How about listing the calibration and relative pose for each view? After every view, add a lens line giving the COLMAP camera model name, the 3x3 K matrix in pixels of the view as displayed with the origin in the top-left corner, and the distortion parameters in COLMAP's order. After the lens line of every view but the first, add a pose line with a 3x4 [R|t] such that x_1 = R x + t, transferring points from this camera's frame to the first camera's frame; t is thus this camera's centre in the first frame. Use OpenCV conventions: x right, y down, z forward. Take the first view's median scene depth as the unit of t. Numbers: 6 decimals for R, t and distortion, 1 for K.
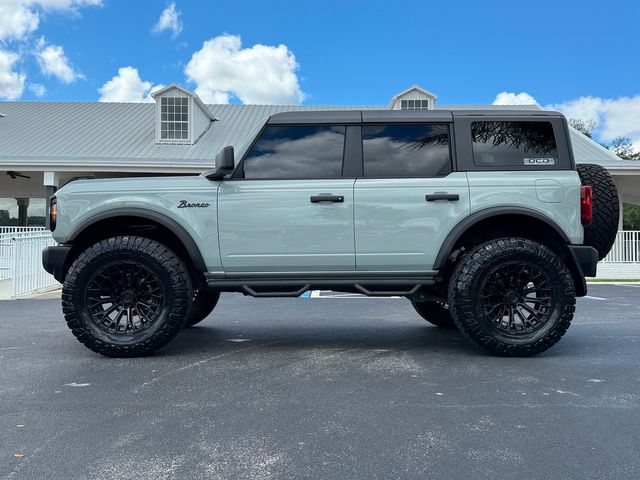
lens RADIAL K [[620.5, 0, 320.0], [0, 620.5, 240.0], [0, 0, 1]] dist [0.154702, -0.281562]
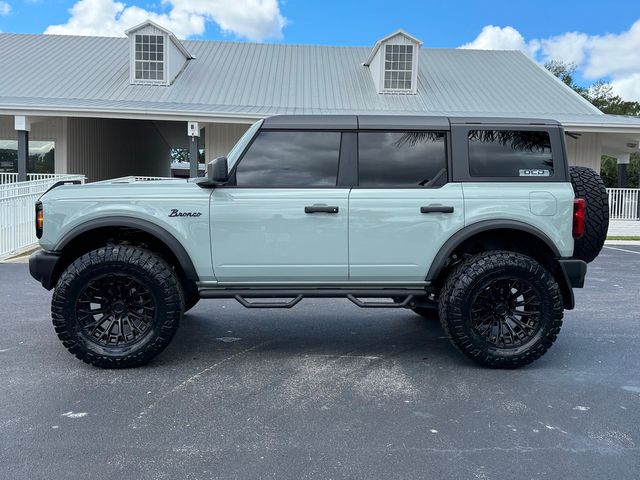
lens RADIAL K [[620.5, 0, 320.0], [0, 620.5, 240.0], [0, 0, 1]] dist [0.154702, -0.281562]
pose [[0.999092, 0.014808, 0.039940, -0.029633], [-0.019037, 0.994003, 0.107679, -0.124385], [-0.038106, -0.108342, 0.993383, 0.015026]]
